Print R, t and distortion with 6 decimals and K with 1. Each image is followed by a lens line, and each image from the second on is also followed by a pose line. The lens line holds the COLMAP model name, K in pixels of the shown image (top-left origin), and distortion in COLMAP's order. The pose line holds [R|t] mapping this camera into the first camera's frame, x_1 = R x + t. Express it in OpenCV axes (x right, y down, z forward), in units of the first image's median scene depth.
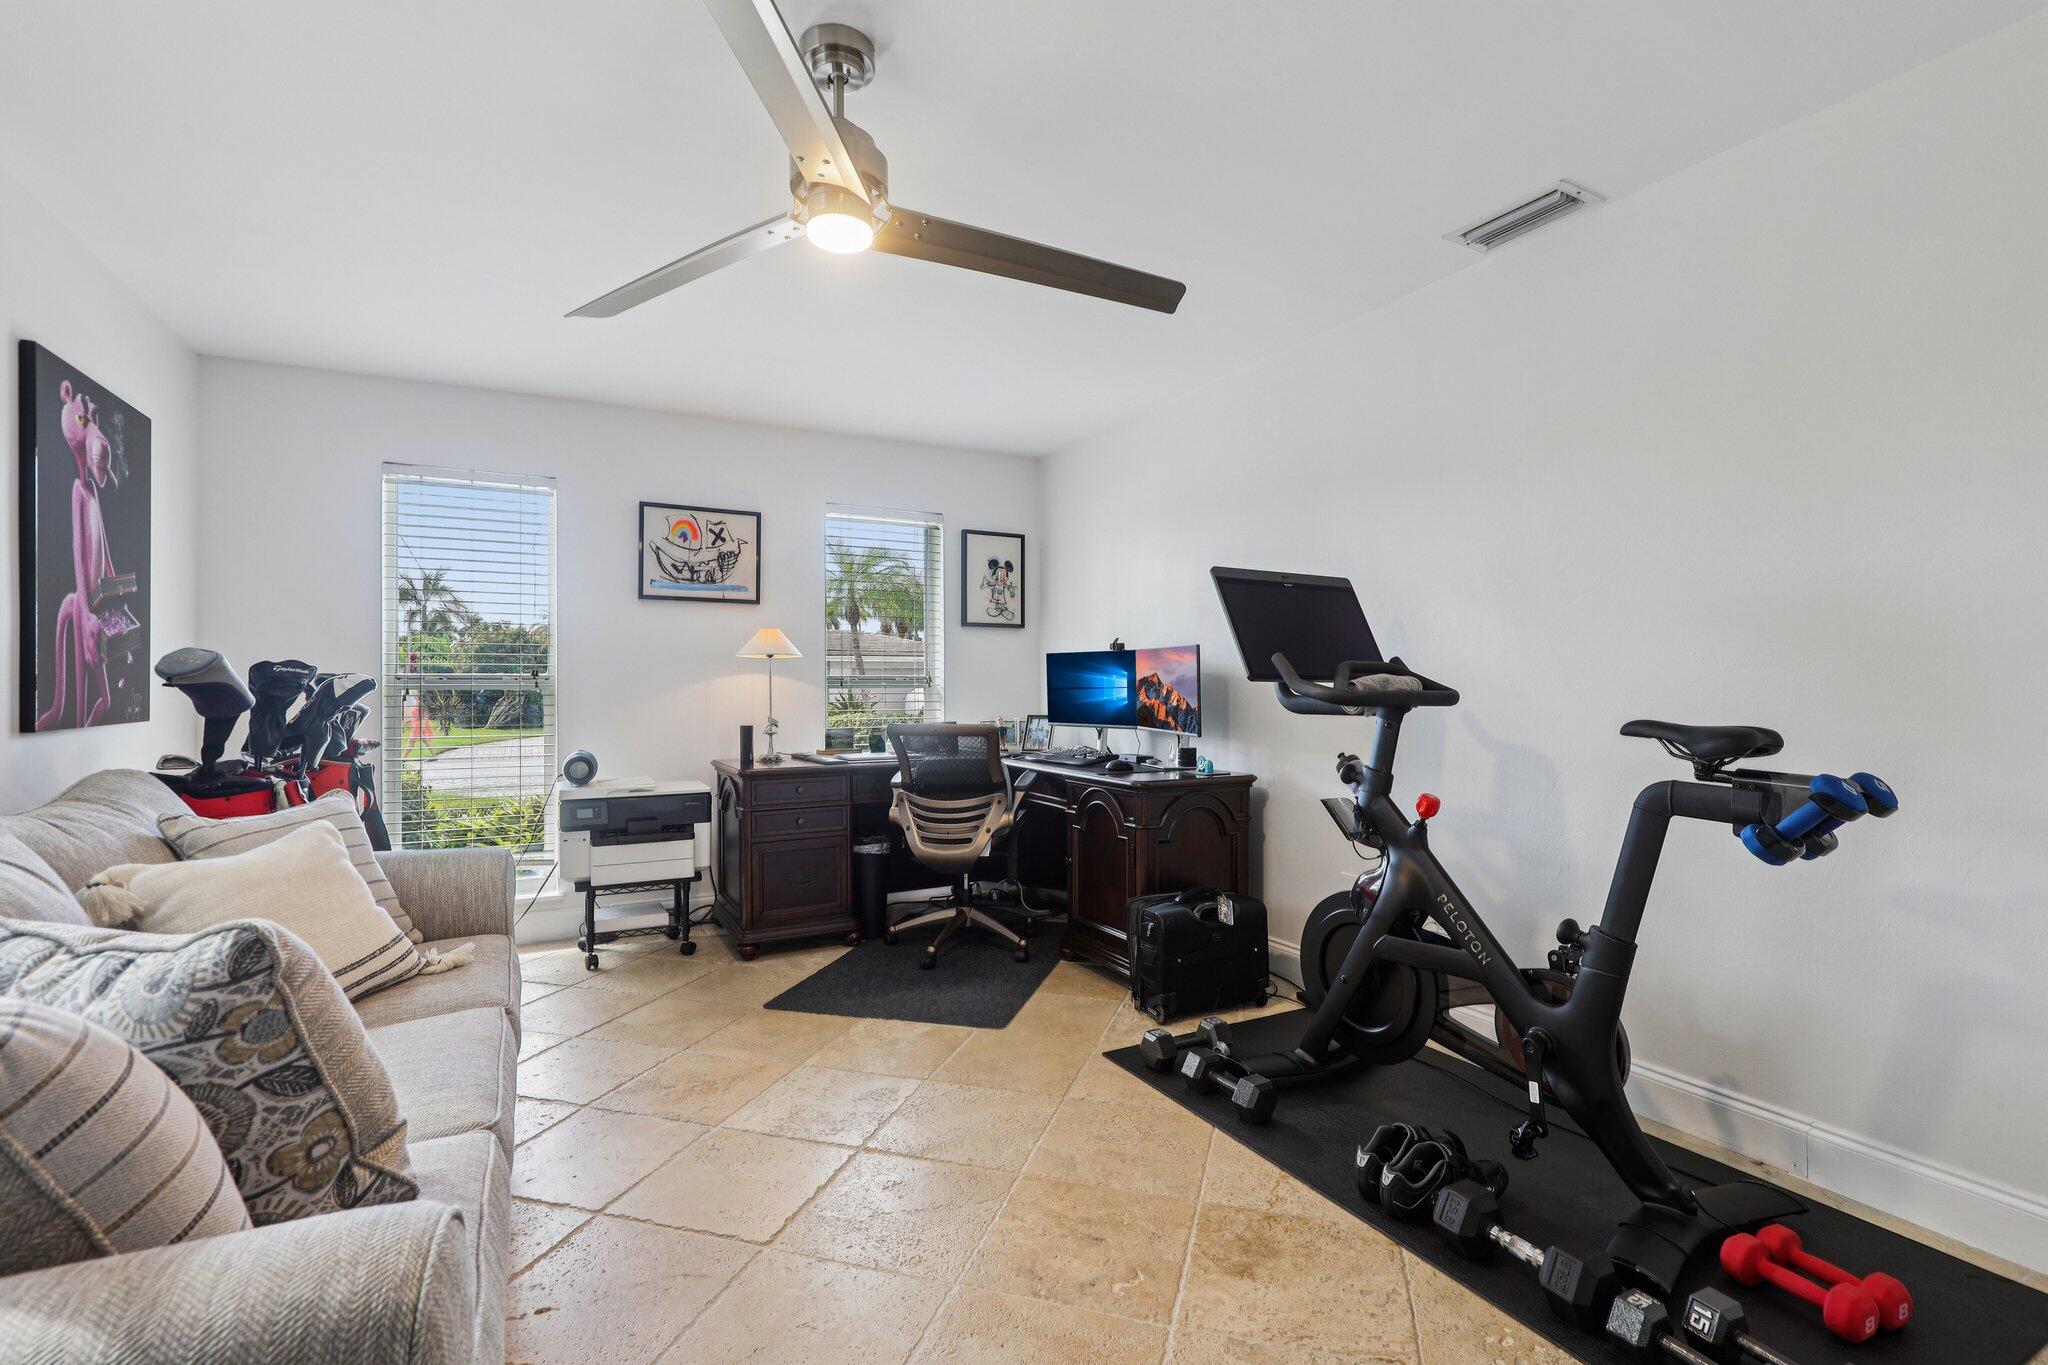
lens RADIAL K [[932.6, 0, 1024.0], [0, 932.6, 682.5], [0, 0, 1]] dist [-0.001330, -0.000257]
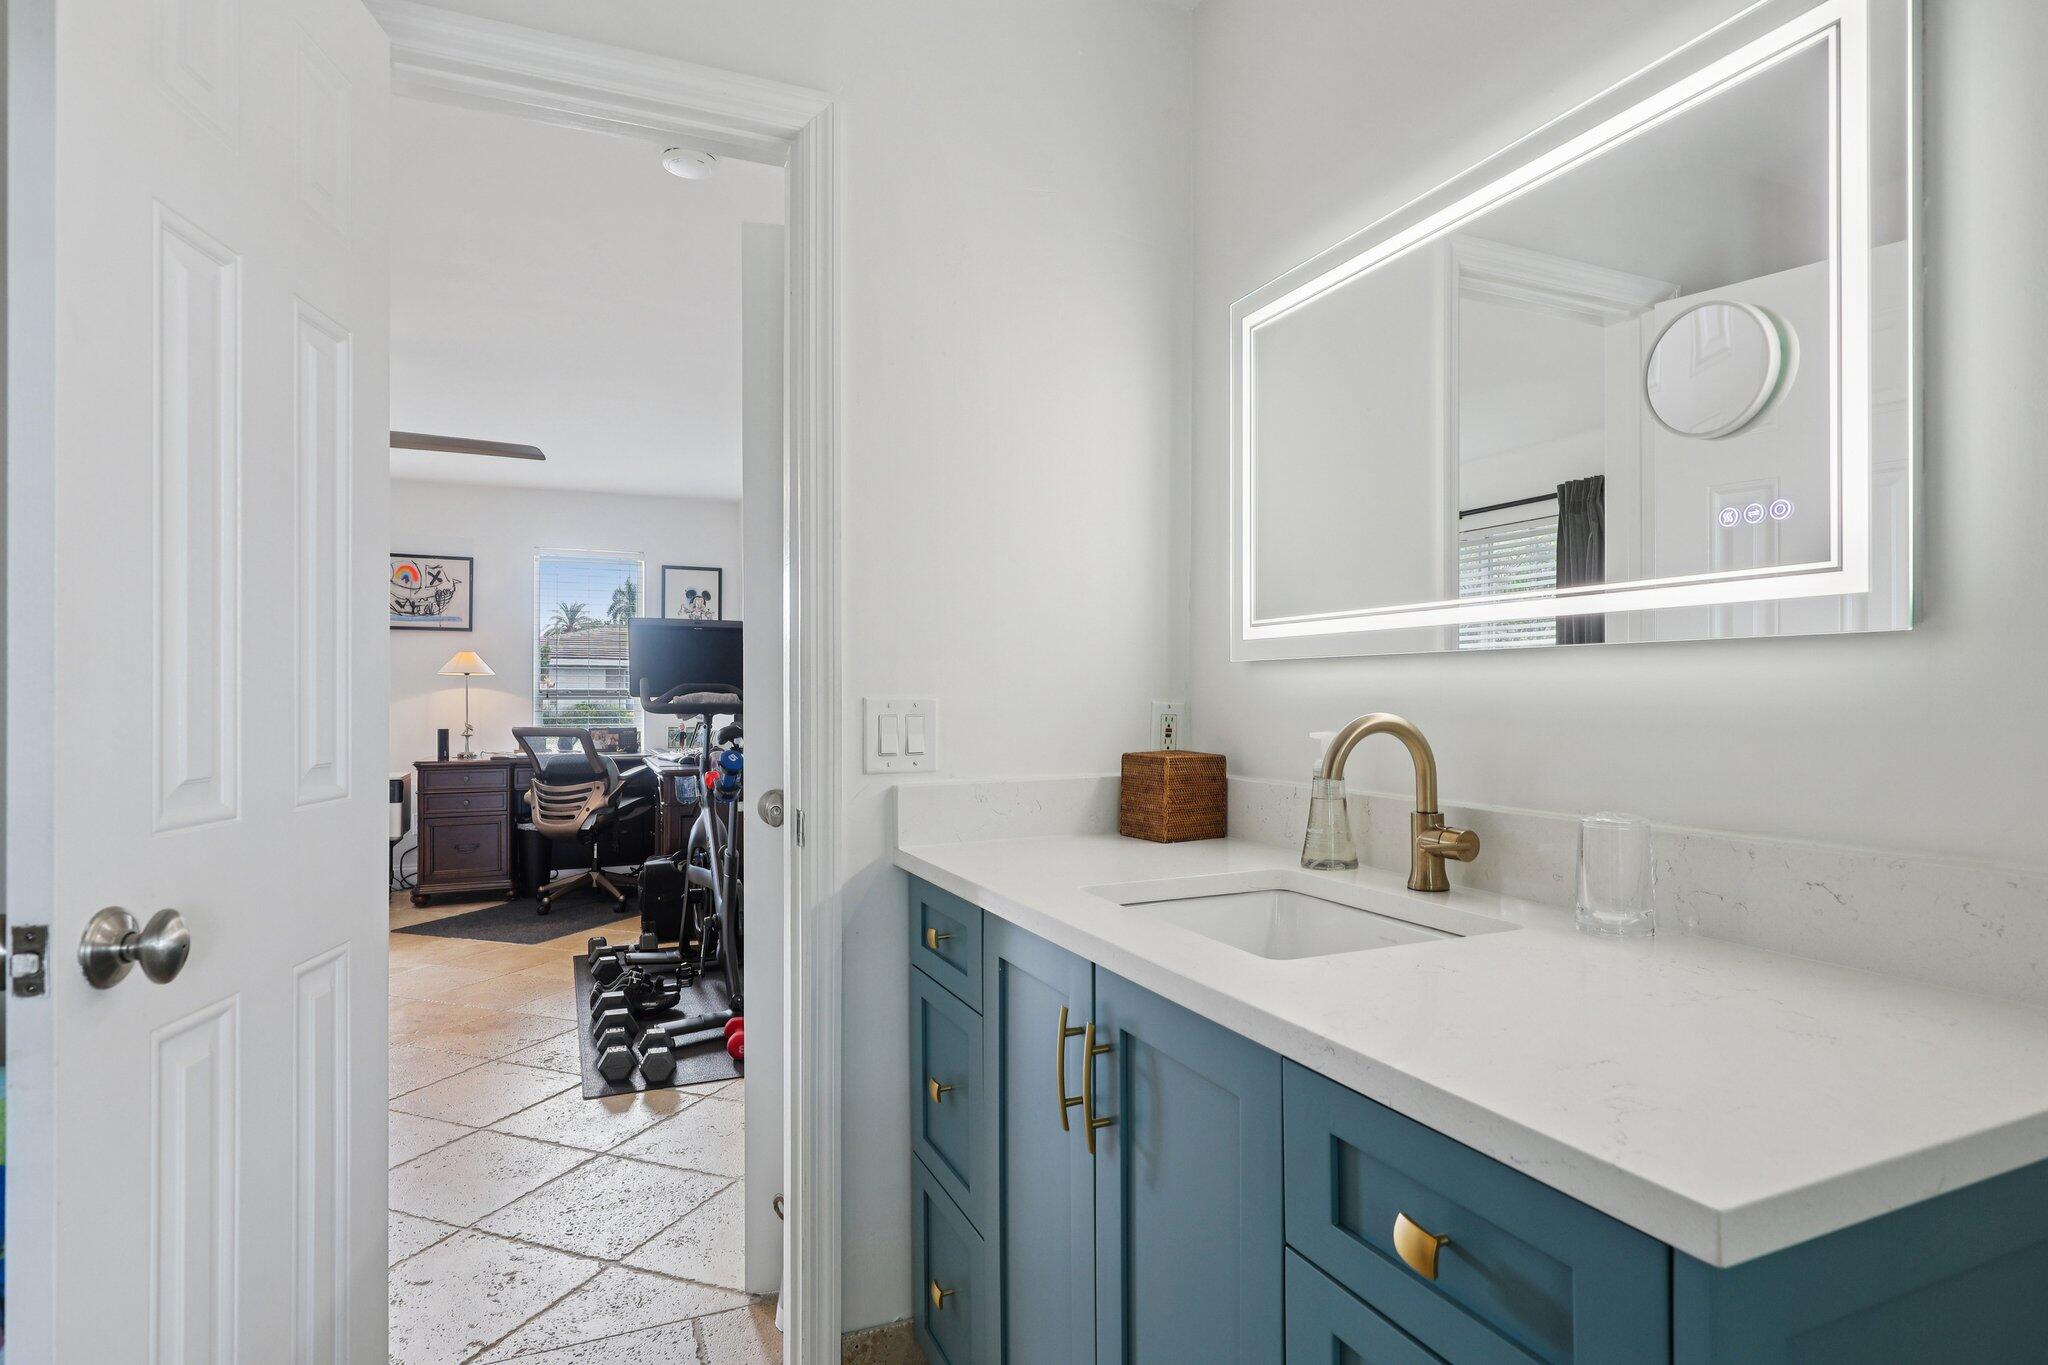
lens RADIAL K [[1076.0, 0, 1024.0], [0, 1076.0, 682.5], [0, 0, 1]] dist [-0.000532, -0.000131]
pose [[0.997233, -0.000181, -0.074342, 0.584617], [-0.000249, 0.999983, -0.005770, -0.008549], [0.074341, 0.005773, 0.997216, -0.390490]]
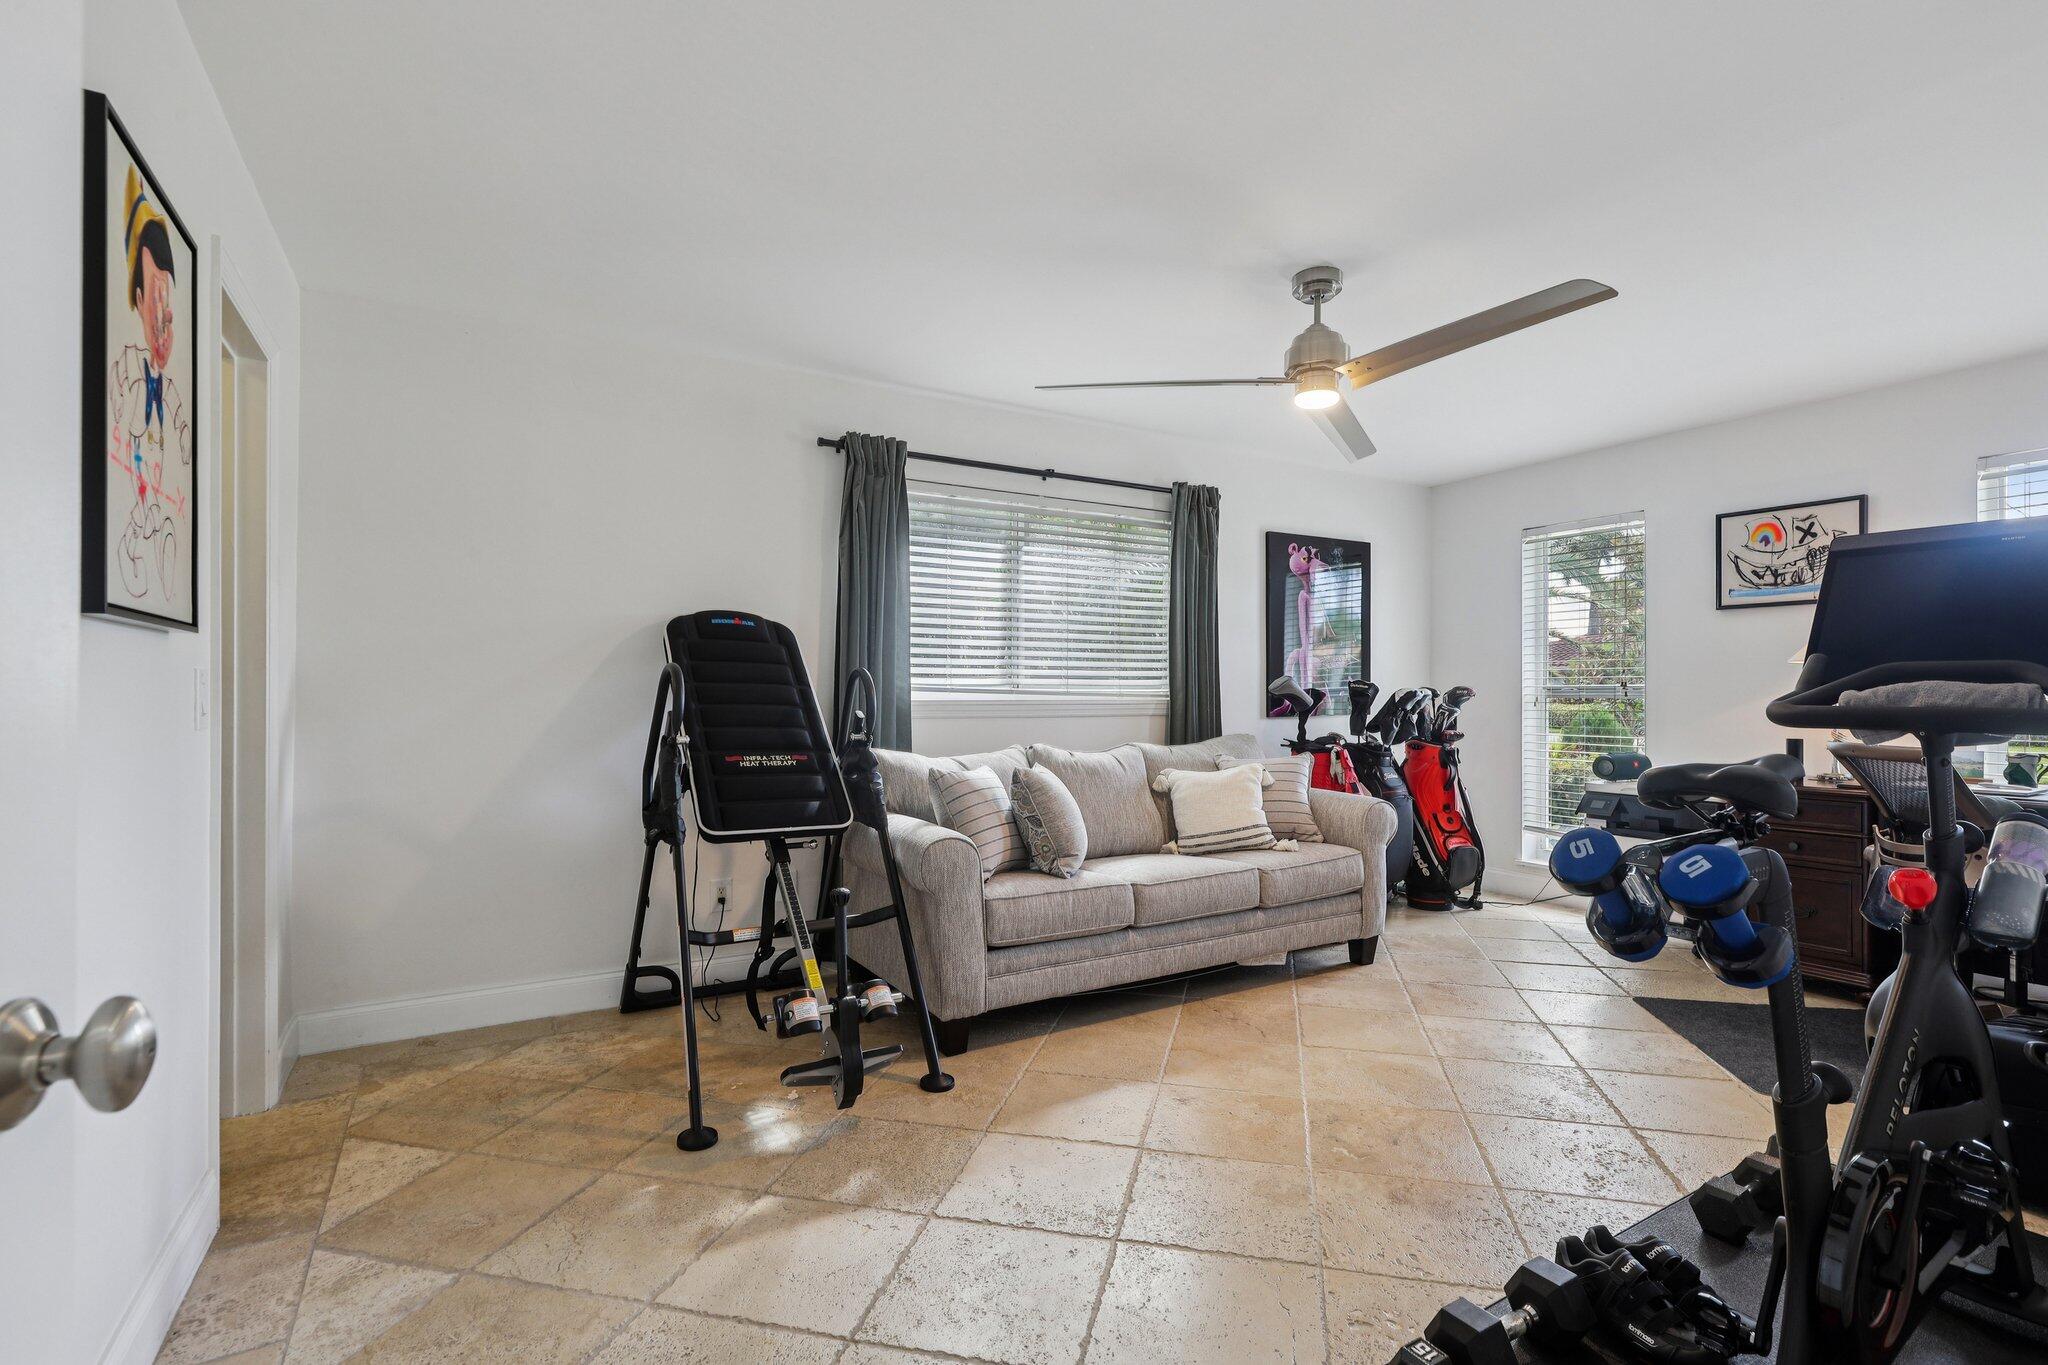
lens RADIAL K [[932.6, 0, 1024.0], [0, 932.6, 682.5], [0, 0, 1]] dist [-0.001330, -0.000257]
pose [[0.044206, -0.011491, -0.998956, 0.569742], [0.003003, 0.999931, -0.011369, -0.001328], [0.999018, -0.002497, 0.044238, 0.197398]]
